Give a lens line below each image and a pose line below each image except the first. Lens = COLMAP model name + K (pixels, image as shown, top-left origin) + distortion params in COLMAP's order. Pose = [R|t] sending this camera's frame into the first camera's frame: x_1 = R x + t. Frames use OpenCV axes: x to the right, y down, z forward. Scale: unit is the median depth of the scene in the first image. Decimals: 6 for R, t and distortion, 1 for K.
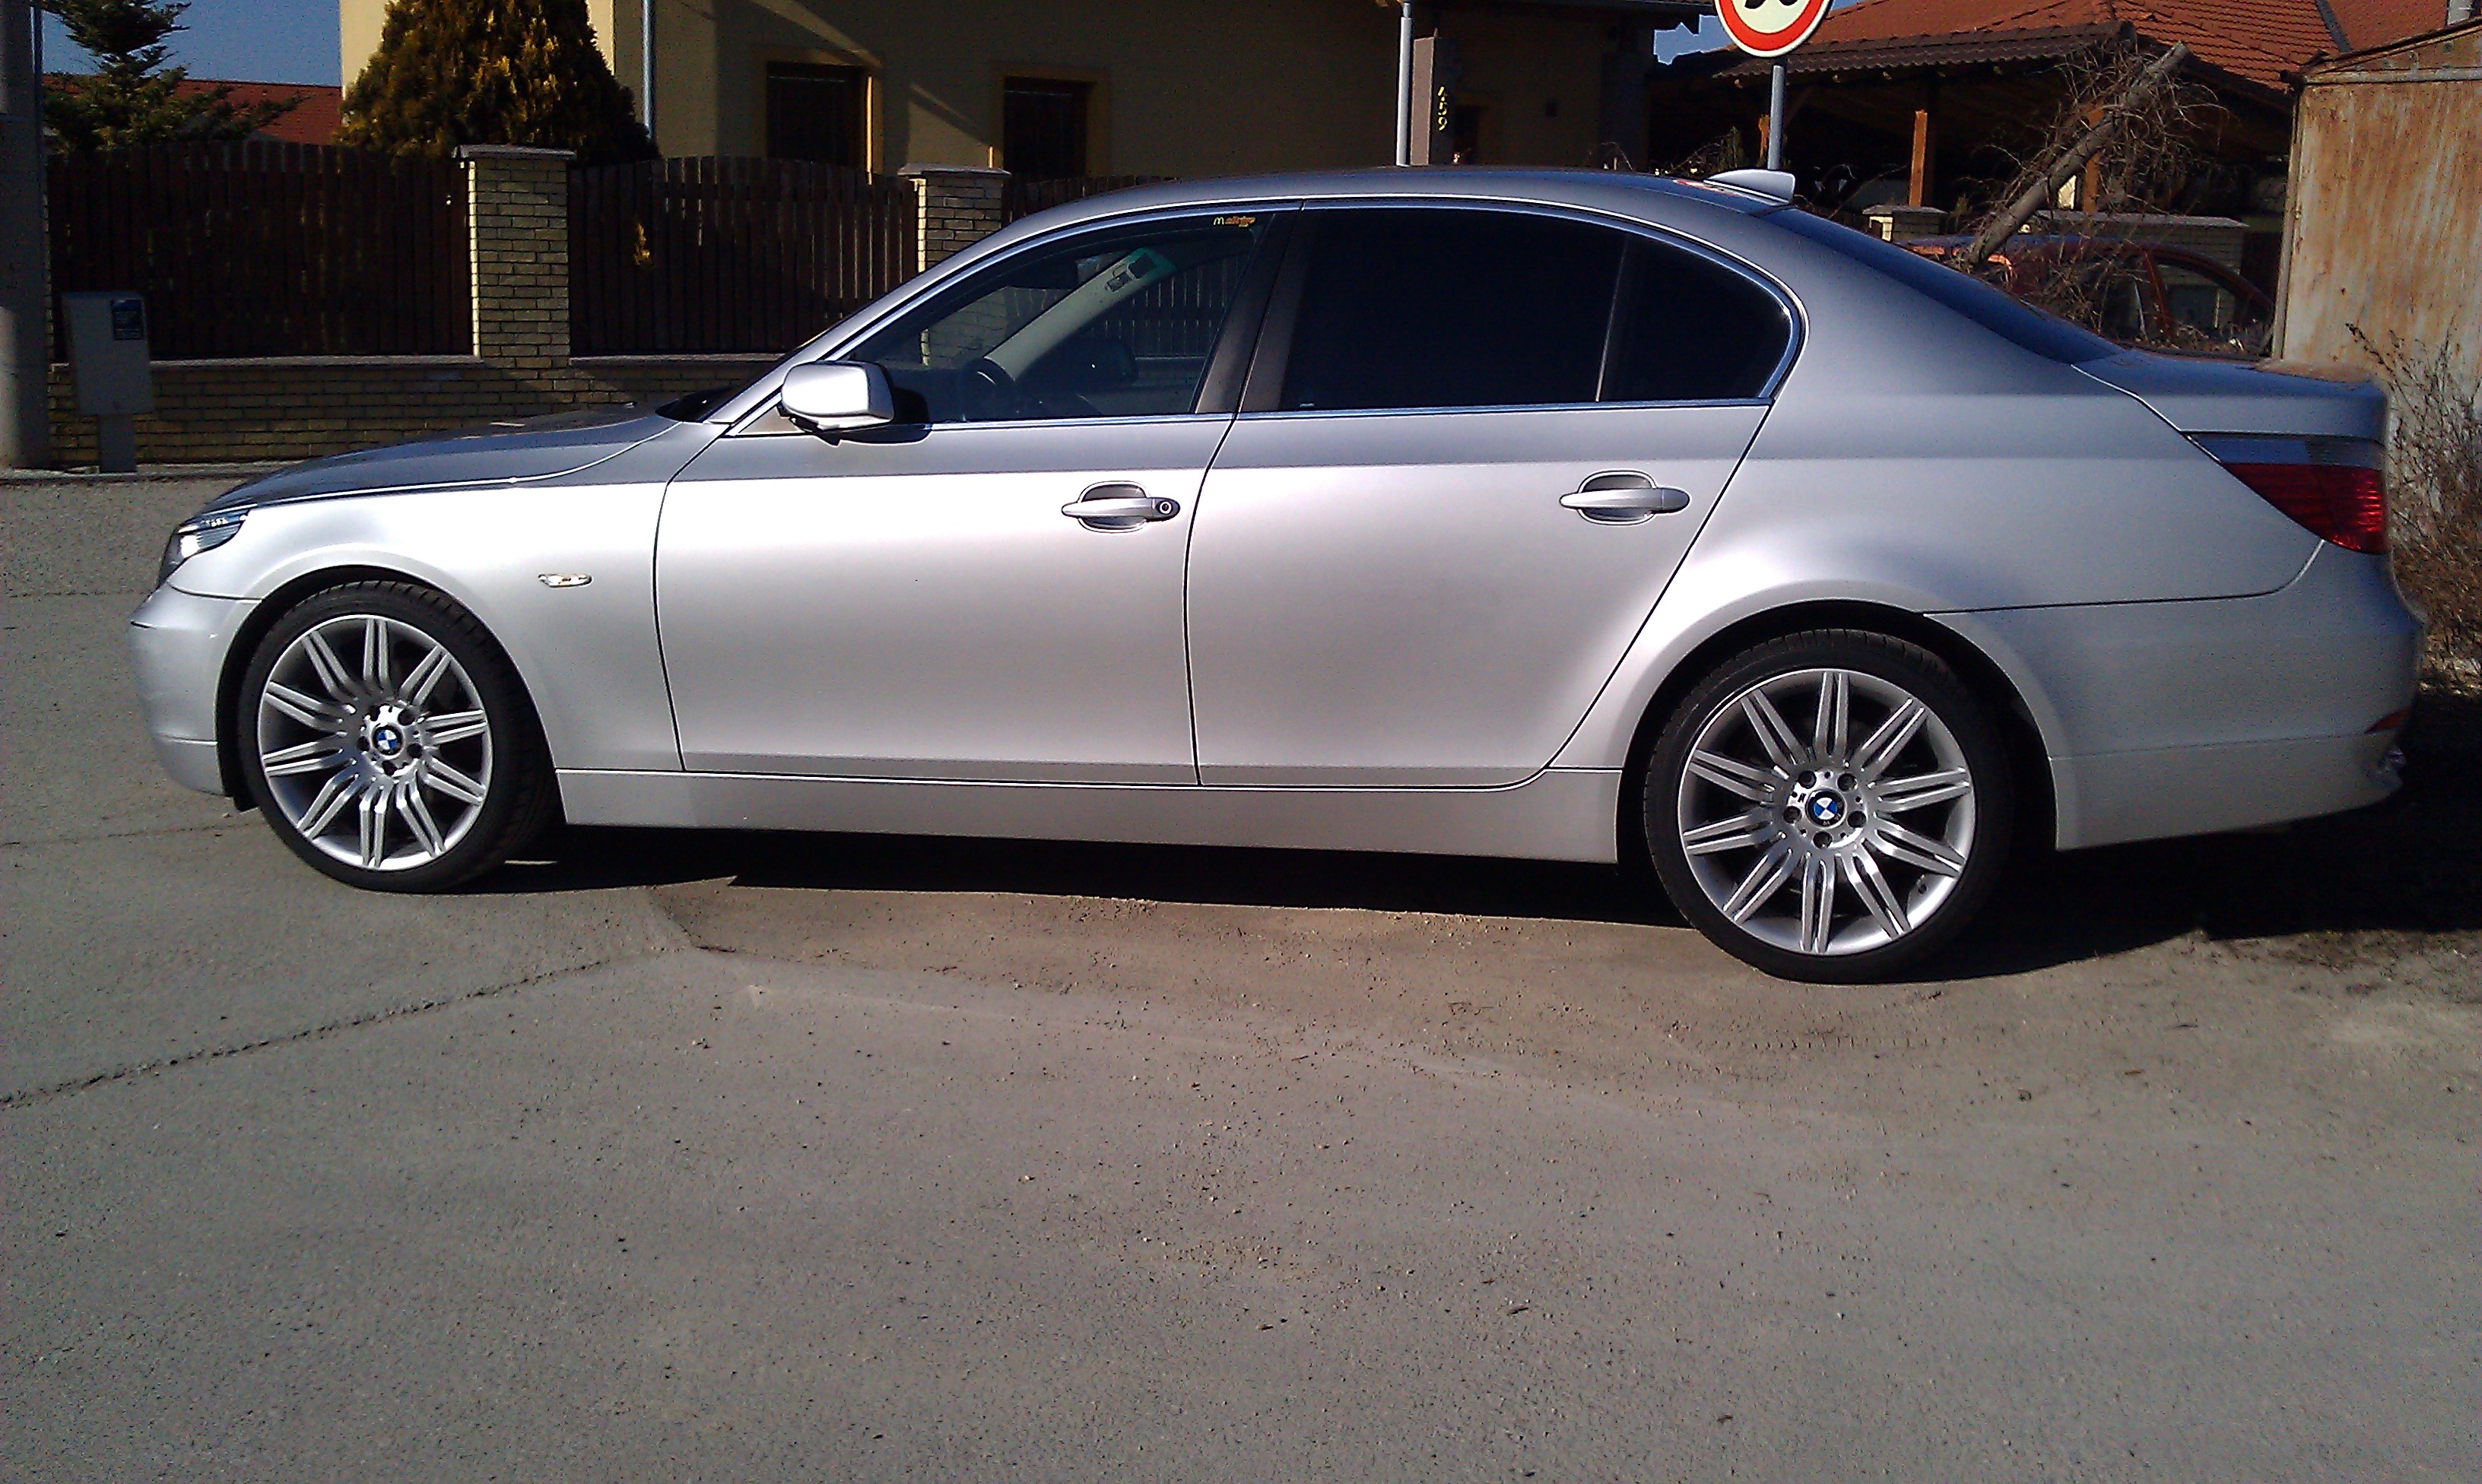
lens RADIAL K [[2497.1, 0, 1239.4], [0, 2497.1, 771.4], [0, 0, 1]] dist [0.008054, -0.142286]
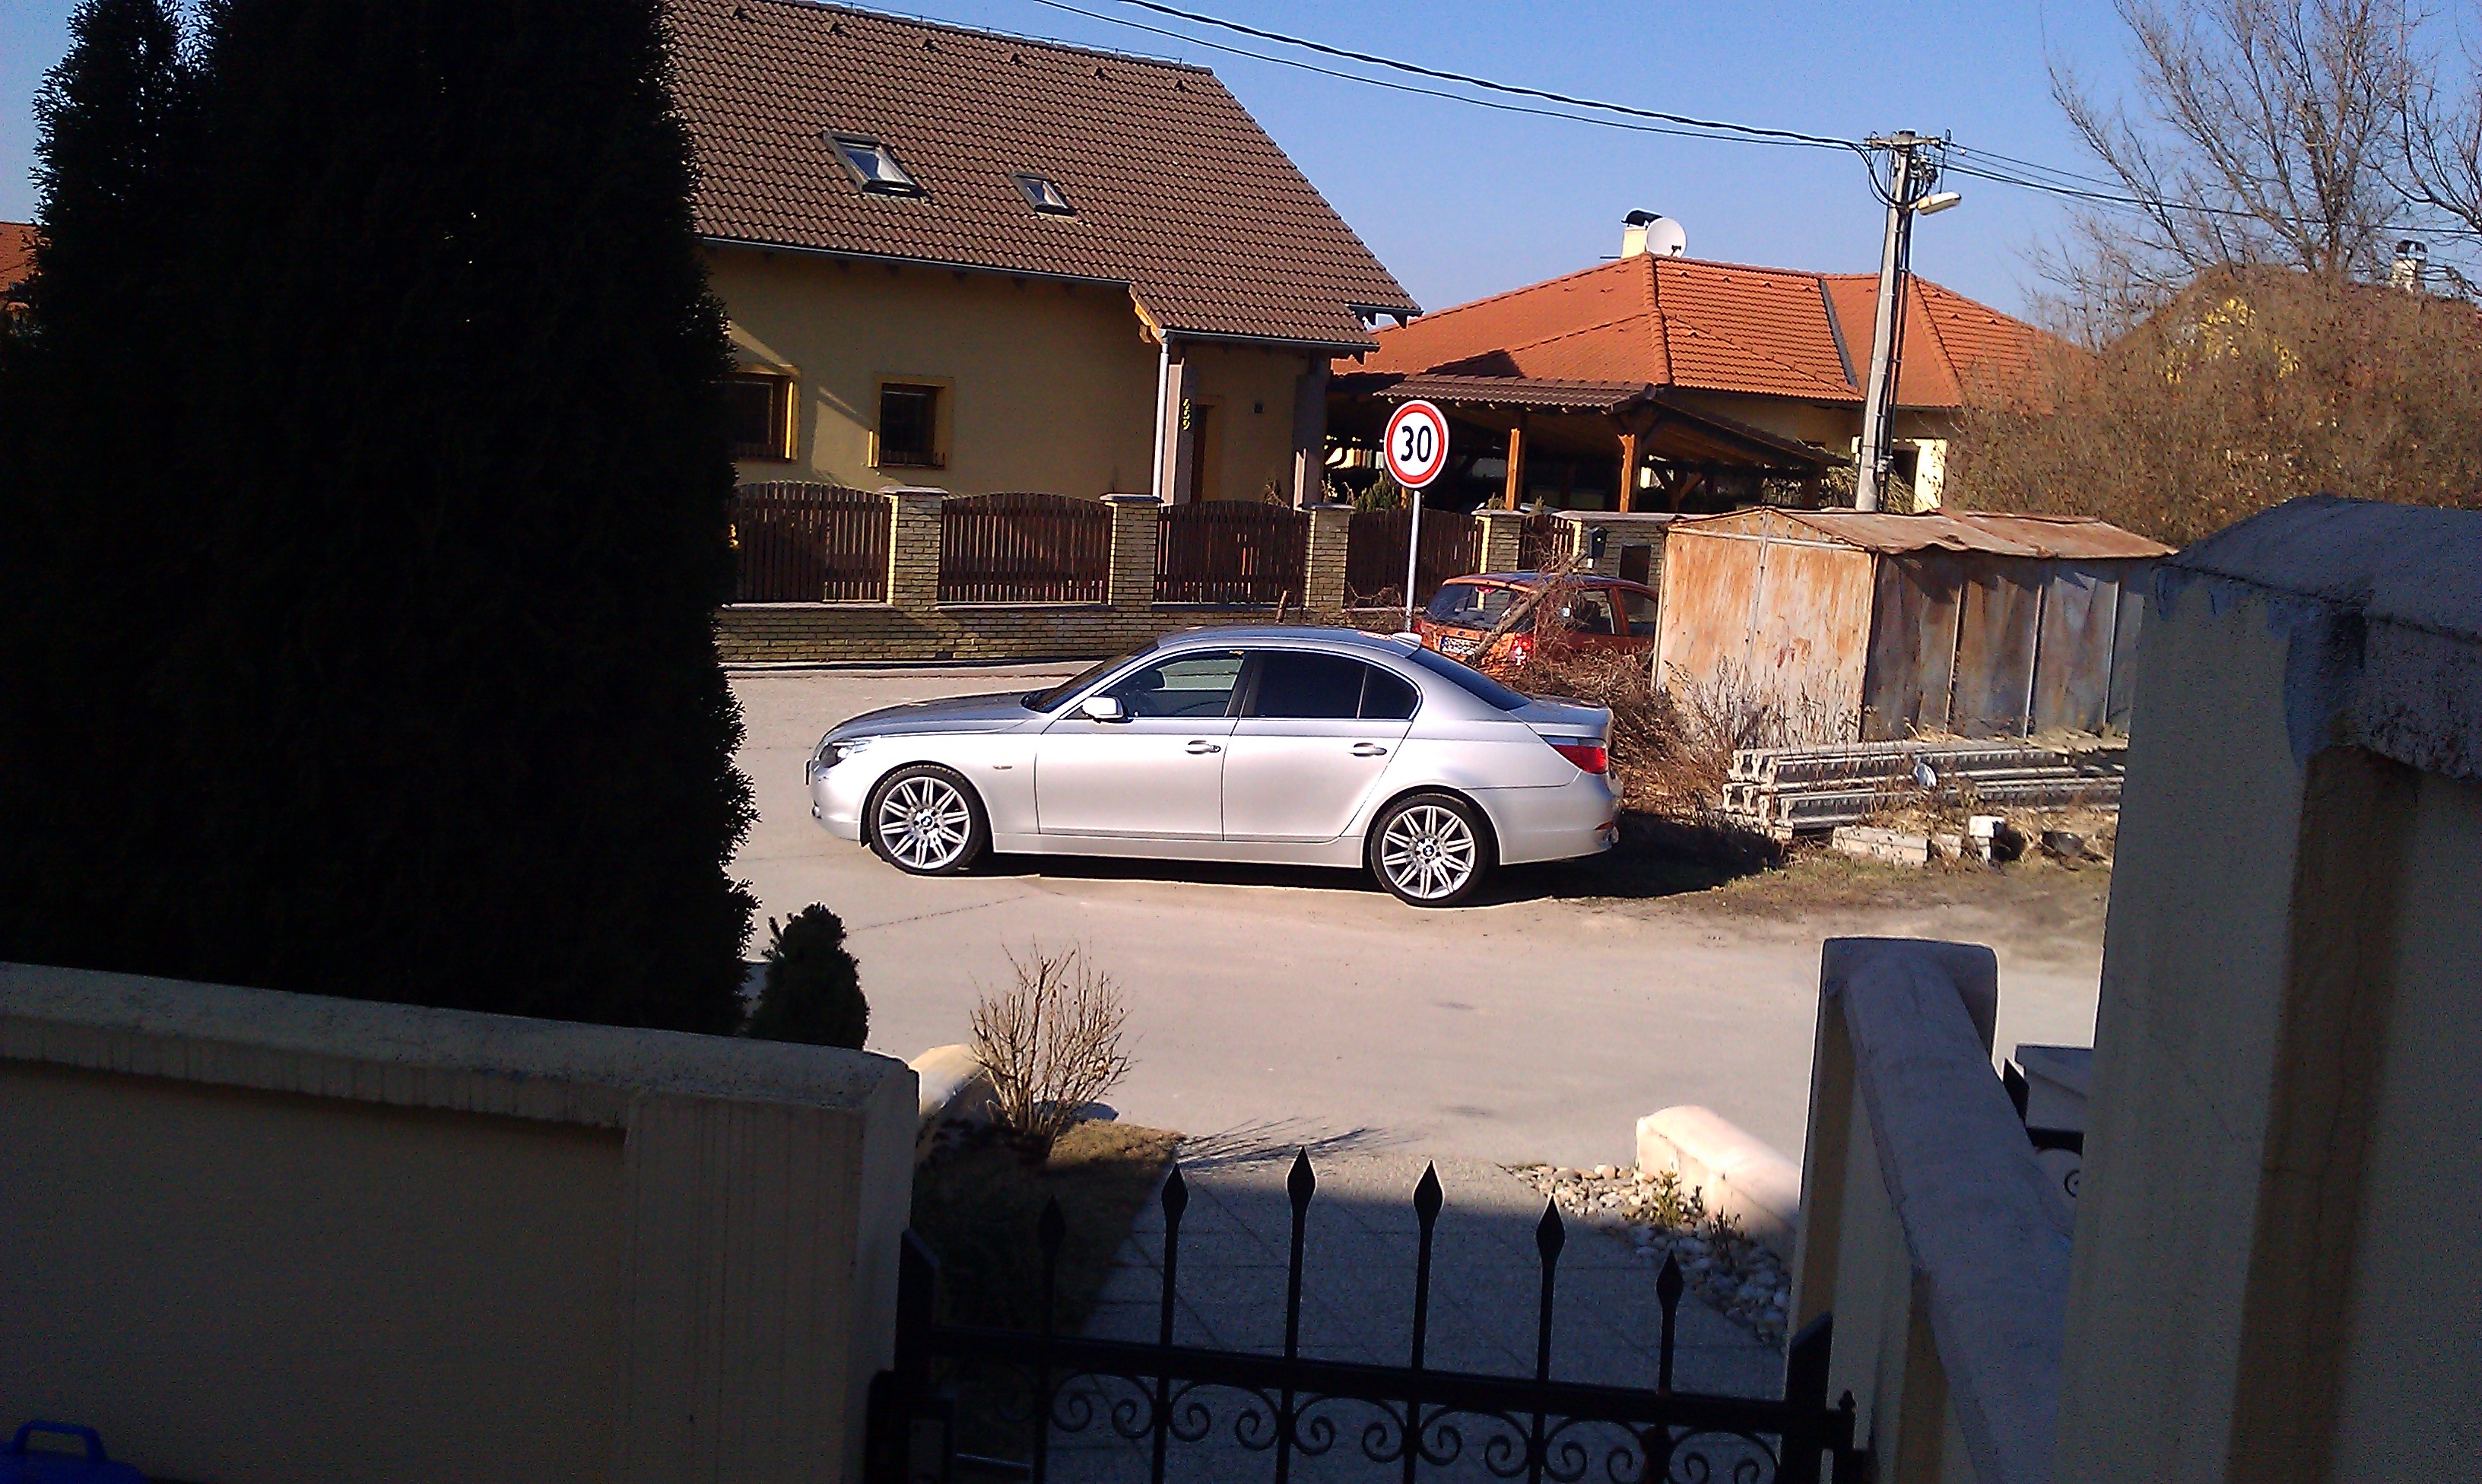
lens RADIAL K [[2497.1, 0, 1239.4], [0, 2497.1, 771.4], [0, 0, 1]] dist [0.008054, -0.142286]
pose [[0.989689, 0.022780, 0.141411, -0.442755], [-0.014662, 0.998198, -0.058185, 0.100579], [-0.142482, 0.055512, 0.988239, -2.054884]]
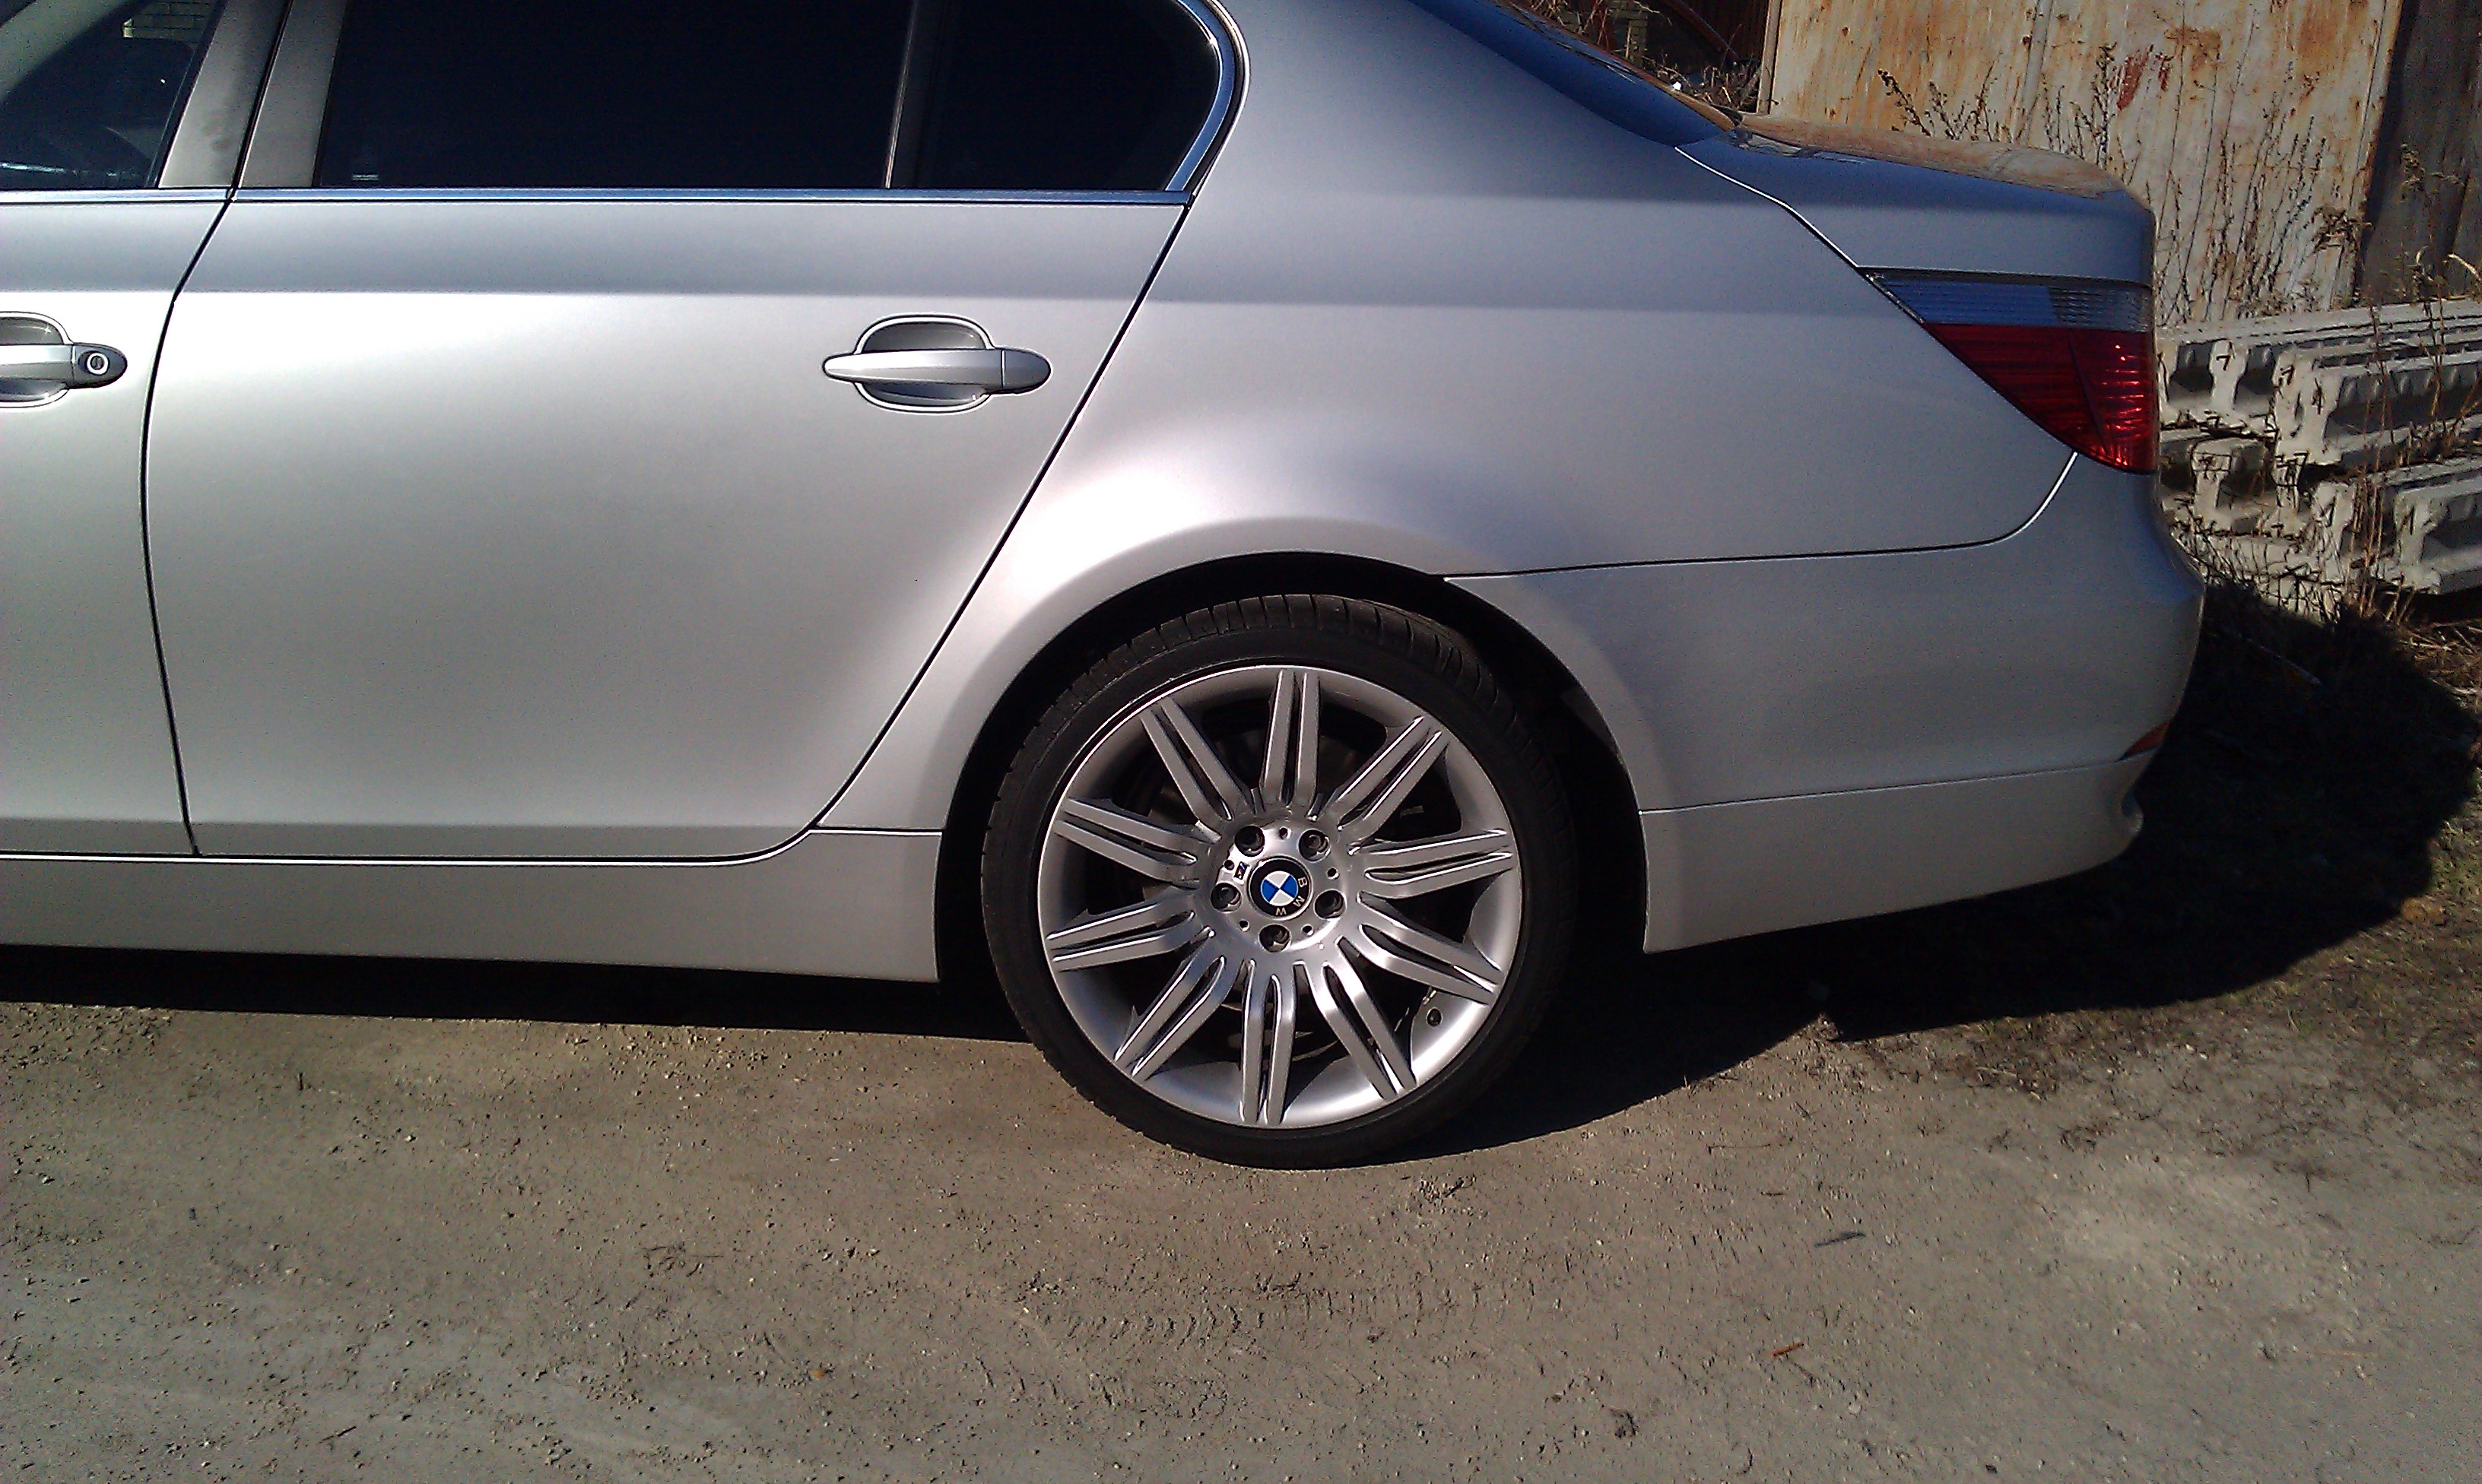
lens RADIAL K [[2532.4, 0, 1241.0], [0, 2532.4, 742.0], [0, 0, 1]] dist [0.141154, -0.461331]
pose [[0.970485, -0.026128, 0.239744, 0.079427], [0.003539, 0.995550, 0.094170, -0.078158], [-0.241137, -0.090542, 0.966258, 0.412582]]
